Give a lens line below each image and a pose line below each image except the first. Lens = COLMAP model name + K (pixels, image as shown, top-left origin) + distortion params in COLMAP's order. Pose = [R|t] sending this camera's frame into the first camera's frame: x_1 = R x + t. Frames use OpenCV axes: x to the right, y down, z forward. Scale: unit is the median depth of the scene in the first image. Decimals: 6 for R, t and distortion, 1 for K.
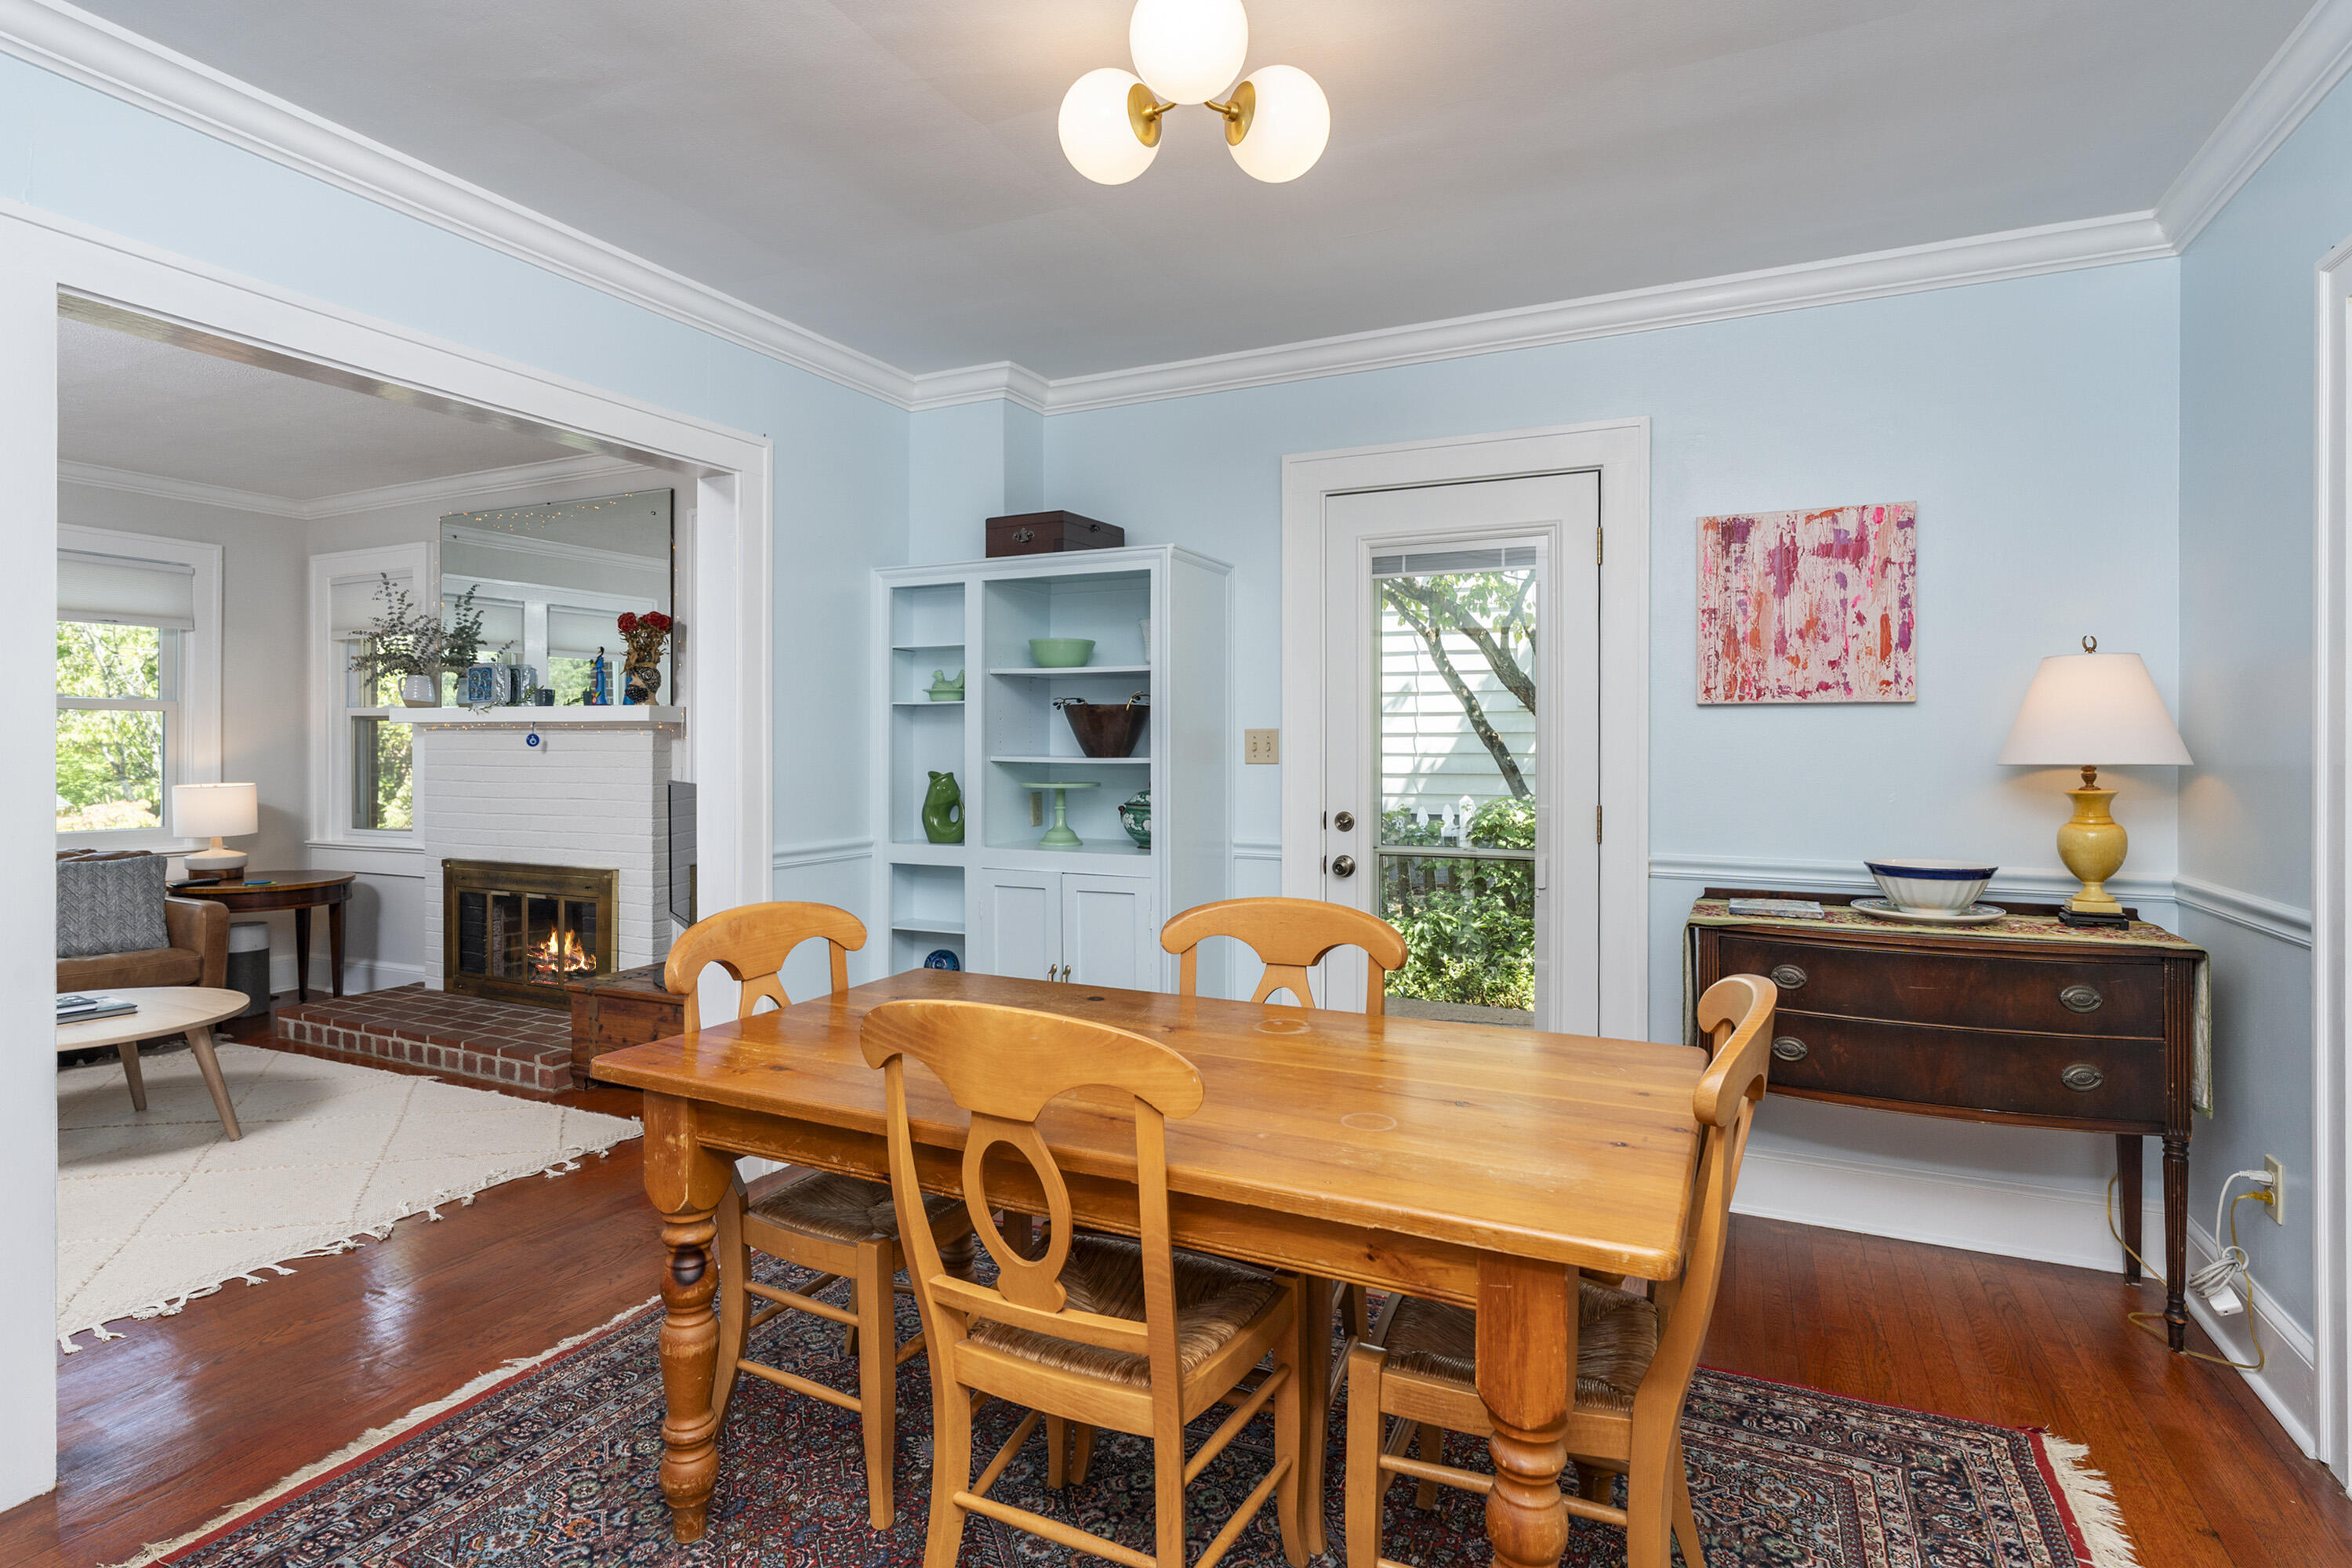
lens RADIAL K [[1236.9, 0, 1170.6], [0, 1236.9, 759.0], [0, 0, 1]] dist [-0.002704, -0.000275]
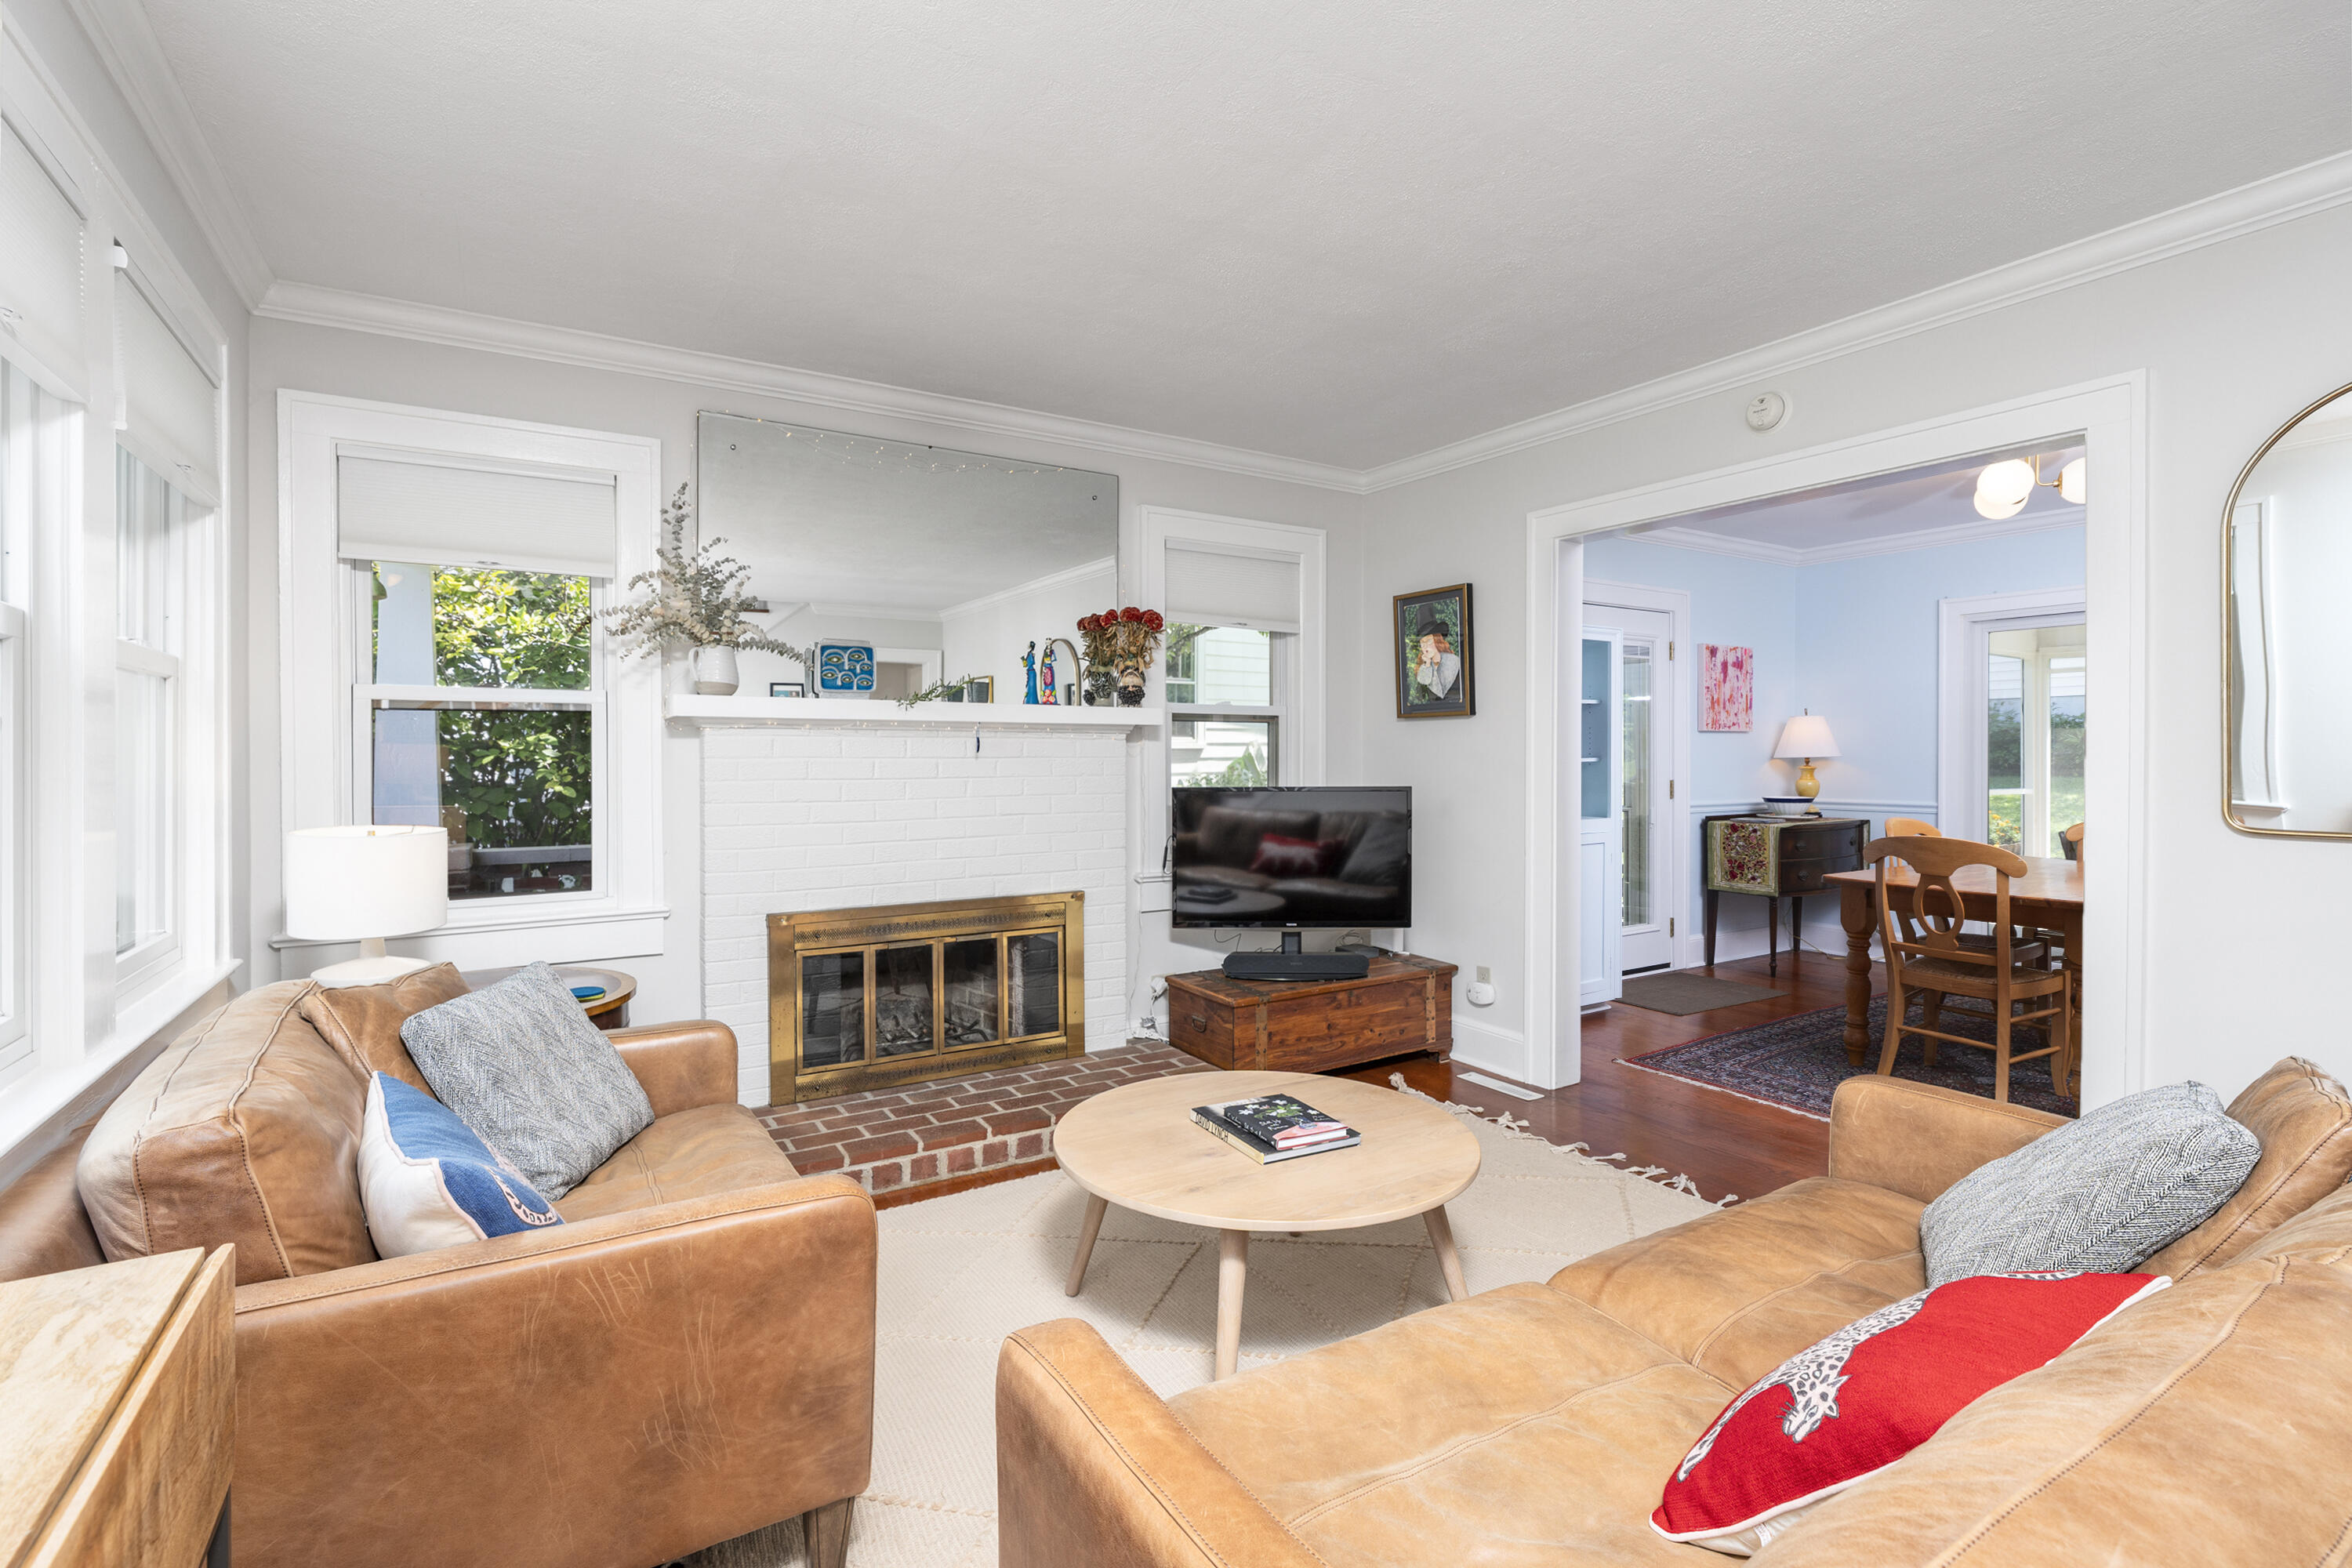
lens RADIAL K [[1081.0, 0, 1158.0], [0, 1081.0, 776.2], [0, 0, 1]] dist [-0.003840, 0.000462]
pose [[0.517179, -0.019689, 0.855651, -1.118962], [0.013186, 0.999800, 0.015036, -0.003981], [-0.855776, 0.003506, 0.517335, 0.563887]]
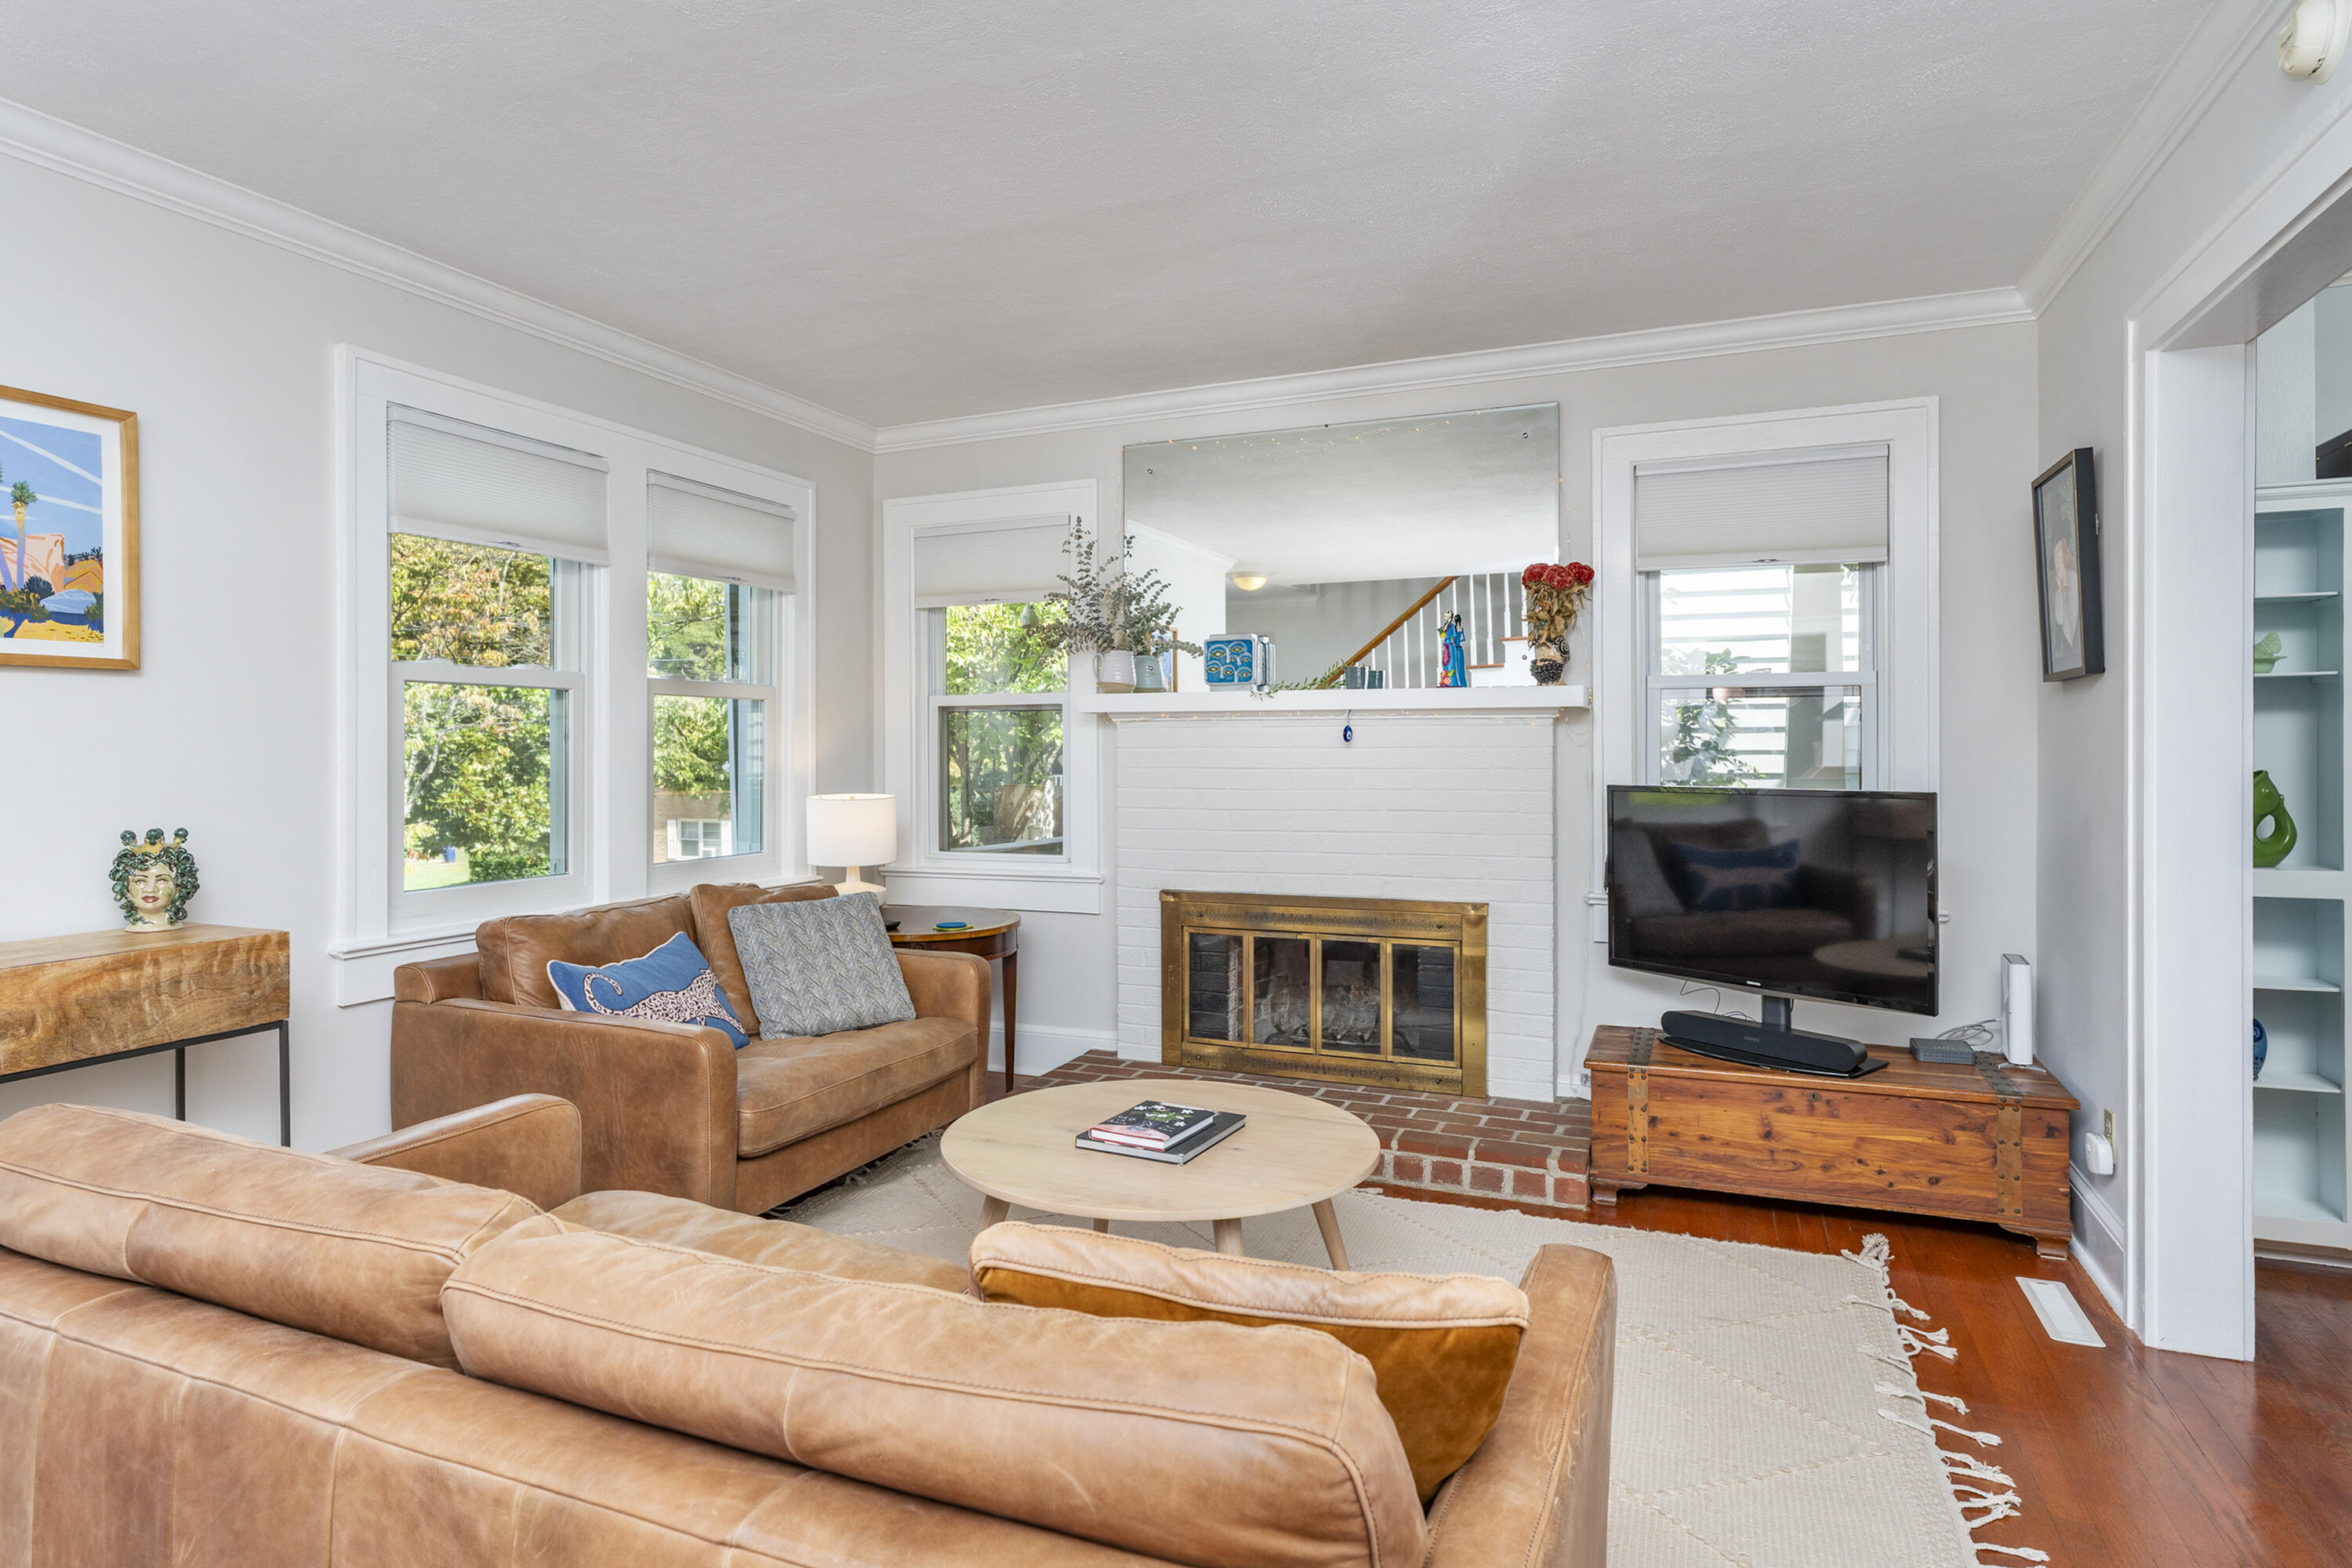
lens RADIAL K [[1323.7, 0, 1141.6], [0, 1323.7, 755.0], [0, 0, 1]] dist [0.002372, 0.001094]
pose [[0.998612, -0.006890, 0.052208, -0.722667], [0.007222, 0.999955, -0.006165, 0.002378], [-0.052163, 0.006533, 0.998617, 0.204021]]
